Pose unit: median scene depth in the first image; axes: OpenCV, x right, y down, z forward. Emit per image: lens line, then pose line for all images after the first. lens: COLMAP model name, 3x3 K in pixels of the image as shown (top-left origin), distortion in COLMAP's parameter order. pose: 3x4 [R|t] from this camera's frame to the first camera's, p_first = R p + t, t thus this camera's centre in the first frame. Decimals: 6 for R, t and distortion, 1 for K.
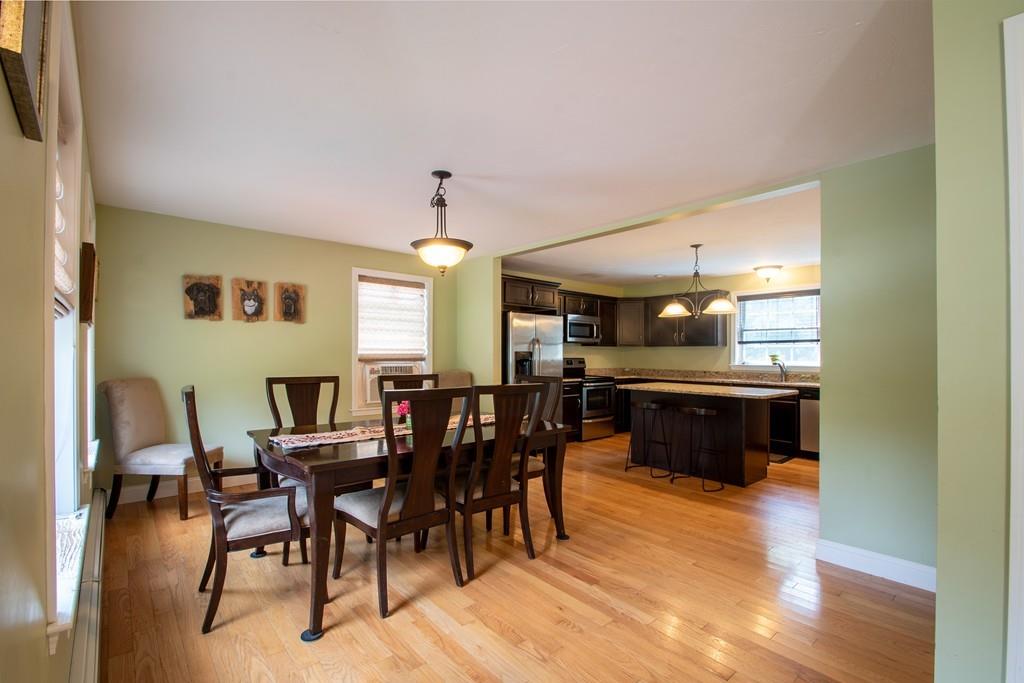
lens RADIAL K [[470.6, 0, 512.1], [0, 470.6, 347.5], [0, 0, 1]] dist [0.003579, 0.000286]
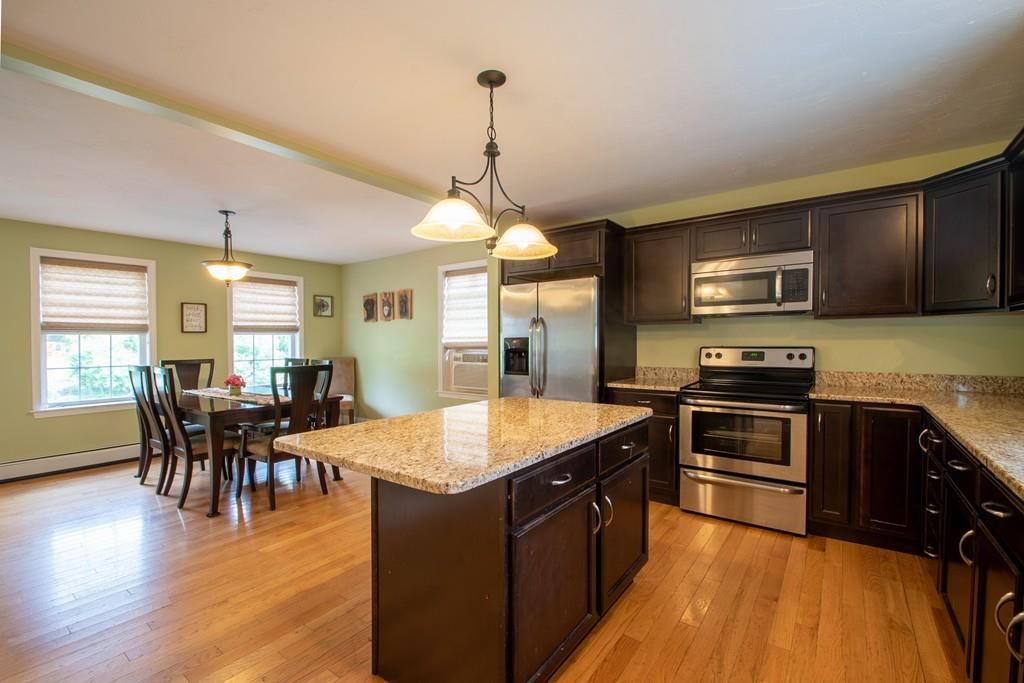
lens RADIAL K [[470.6, 0, 491.4], [0, 470.6, 351.7], [0, 0, 1]] dist [0.003579, 0.000286]
pose [[0.164579, 0.014284, -0.986261, 0.706275], [0.022072, 0.999591, 0.018160, 0.015929], [0.986117, -0.024757, 0.164196, 0.817120]]
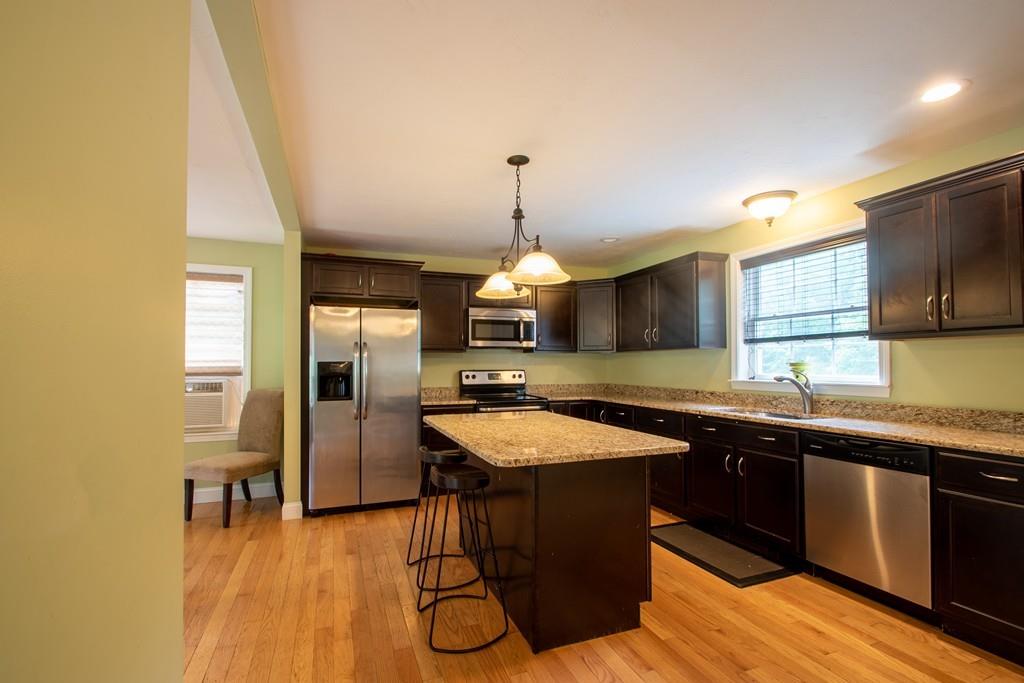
lens RADIAL K [[470.6, 0, 506.6], [0, 470.6, 348.1], [0, 0, 1]] dist [0.003579, 0.000286]
pose [[0.932056, -0.023102, -0.361576, 0.498893], [0.015107, 0.999575, -0.024925, 0.009326], [0.361998, 0.017769, 0.932009, 0.436903]]
